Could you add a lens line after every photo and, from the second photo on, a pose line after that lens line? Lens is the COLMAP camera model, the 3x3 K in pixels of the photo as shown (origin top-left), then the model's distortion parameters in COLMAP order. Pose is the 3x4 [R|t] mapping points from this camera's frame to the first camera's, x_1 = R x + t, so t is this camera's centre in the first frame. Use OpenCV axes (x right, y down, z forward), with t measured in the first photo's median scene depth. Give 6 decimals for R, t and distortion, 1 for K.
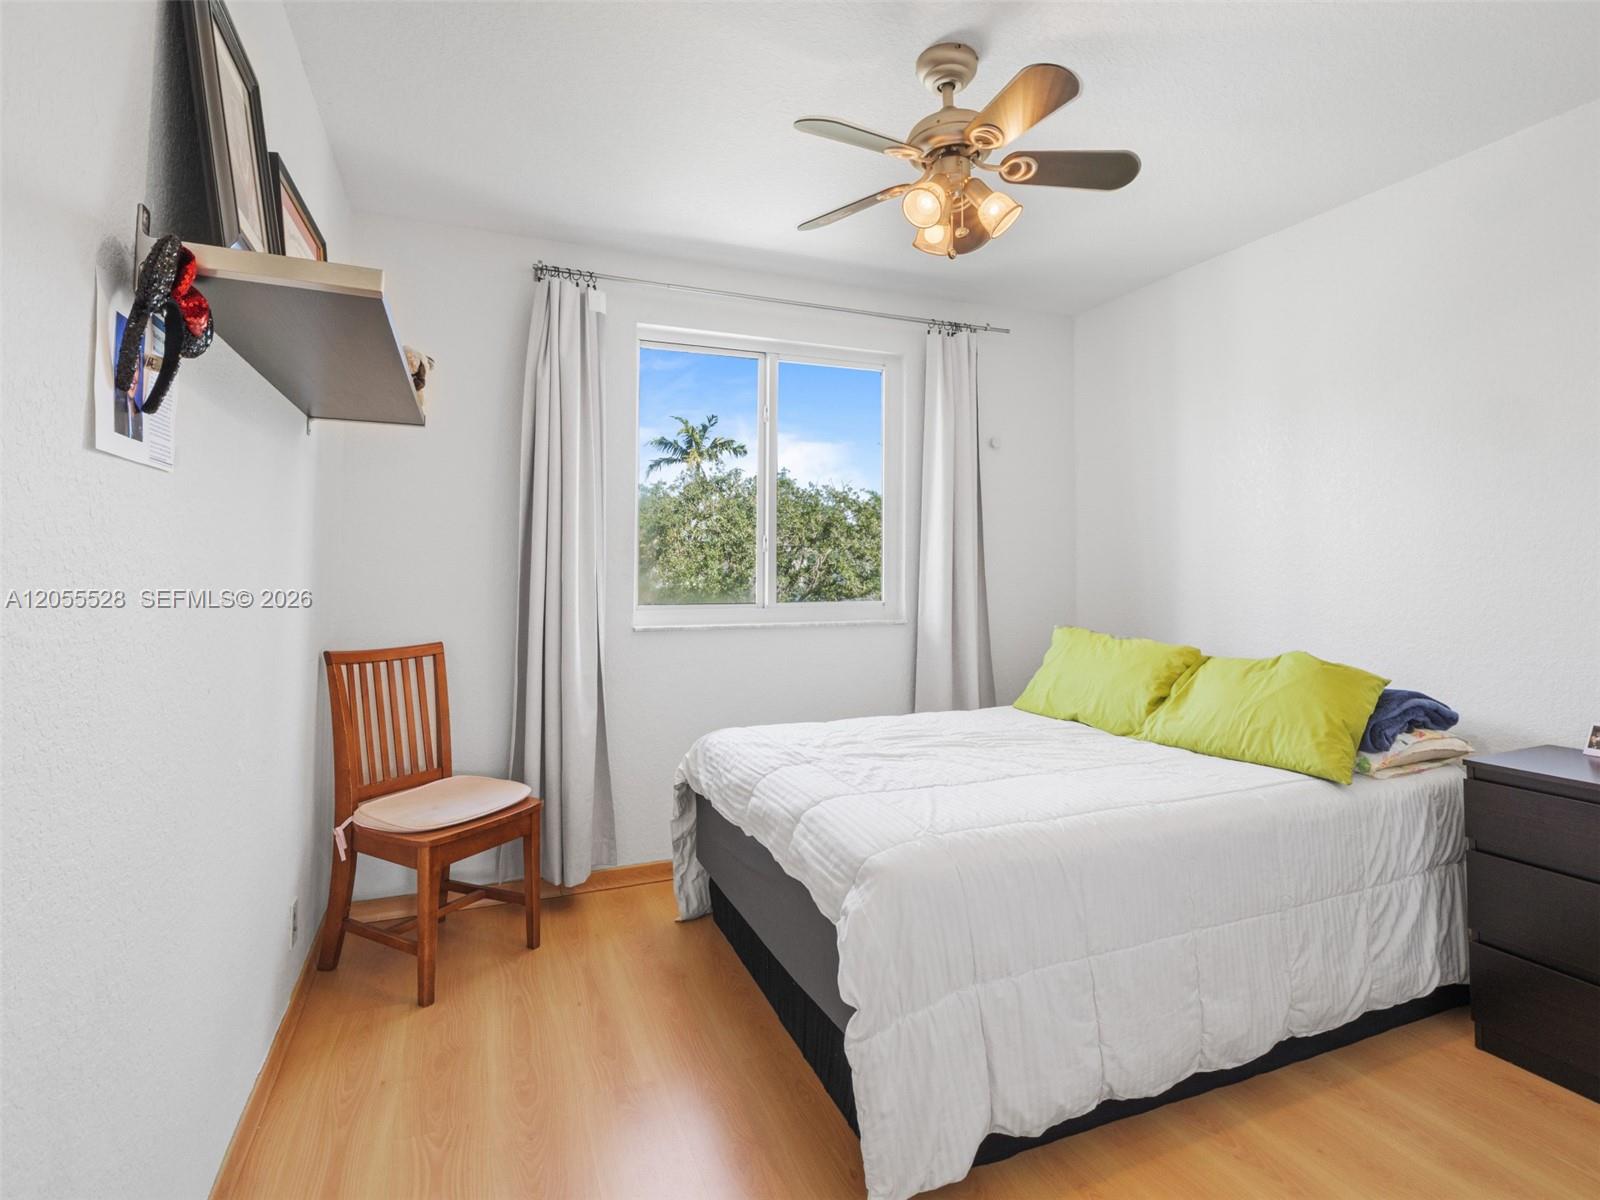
lens RADIAL K [[787.3, 0, 808.7], [0, 787.3, 599.9], [0, 0, 1]] dist [-0.011613, -0.001165]
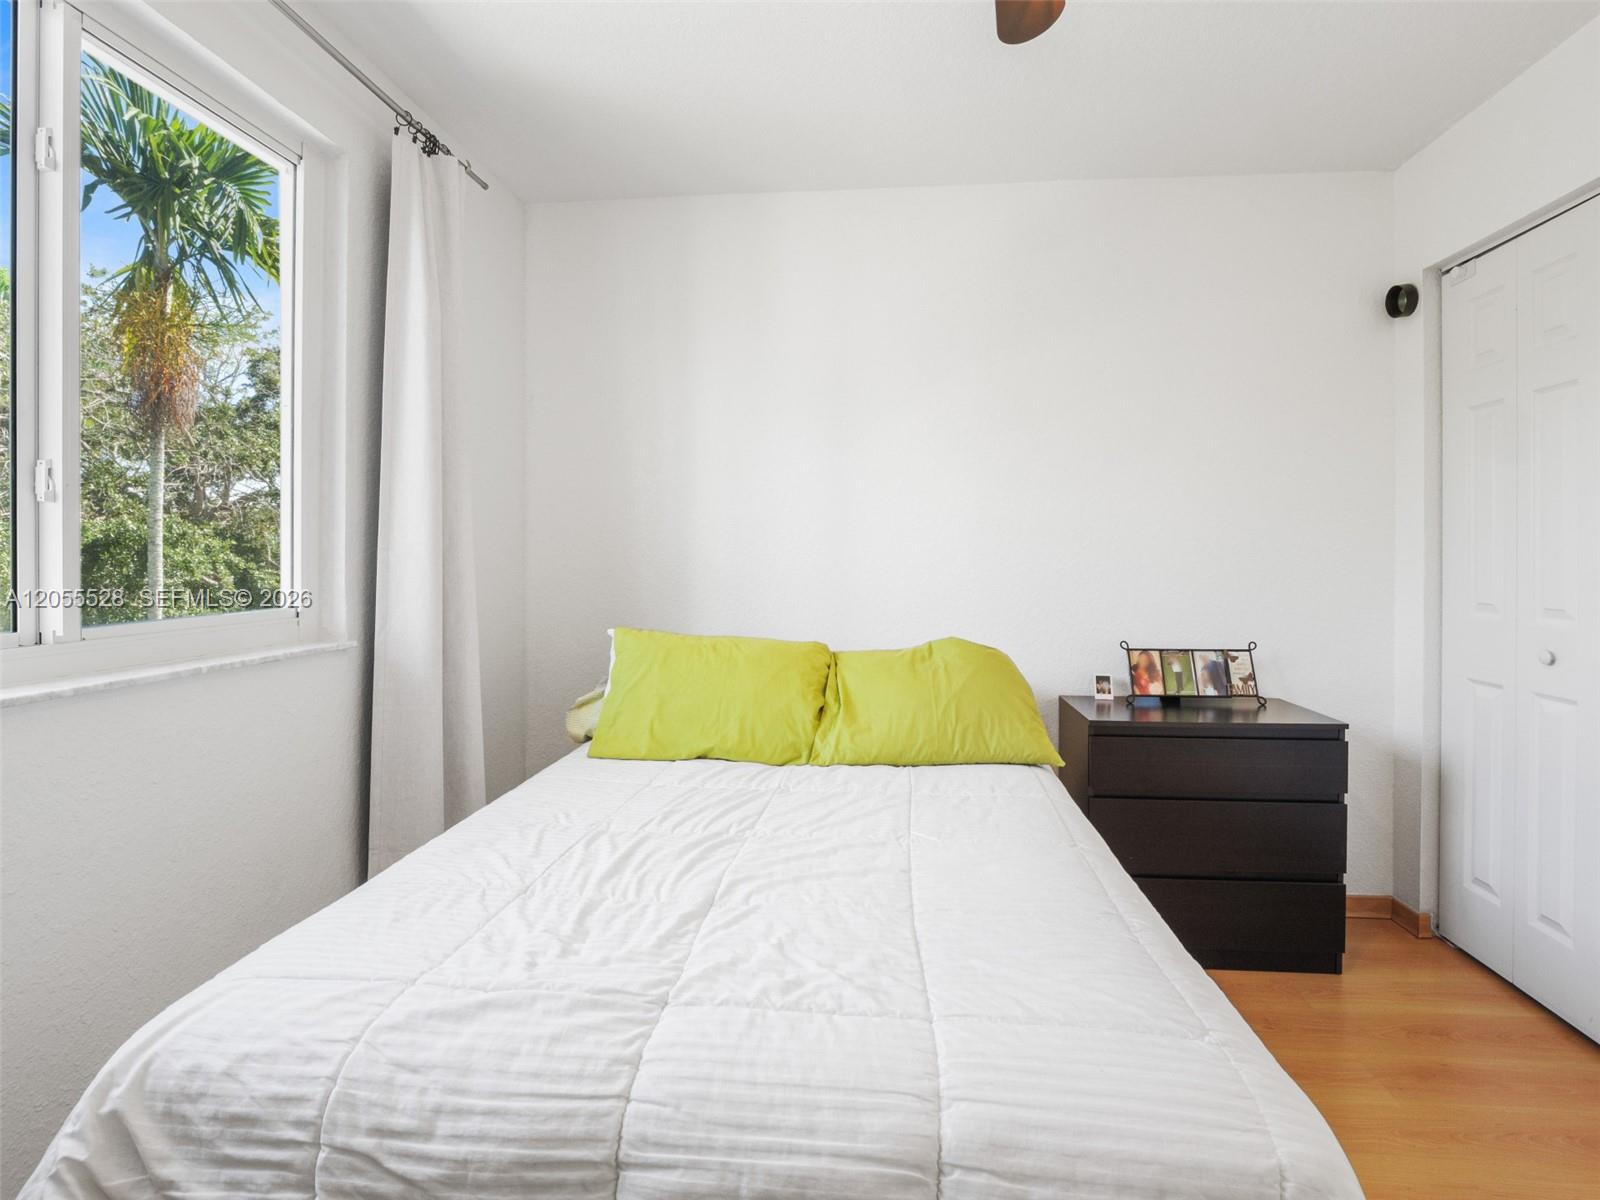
lens RADIAL K [[787.3, 0, 808.7], [0, 787.3, 599.9], [0, 0, 1]] dist [-0.011613, -0.001165]
pose [[0.488794, -0.045865, 0.871193, -0.296127], [0.029207, 0.998918, 0.036202, -0.020718], [-0.871910, 0.007750, 0.489605, 0.667597]]
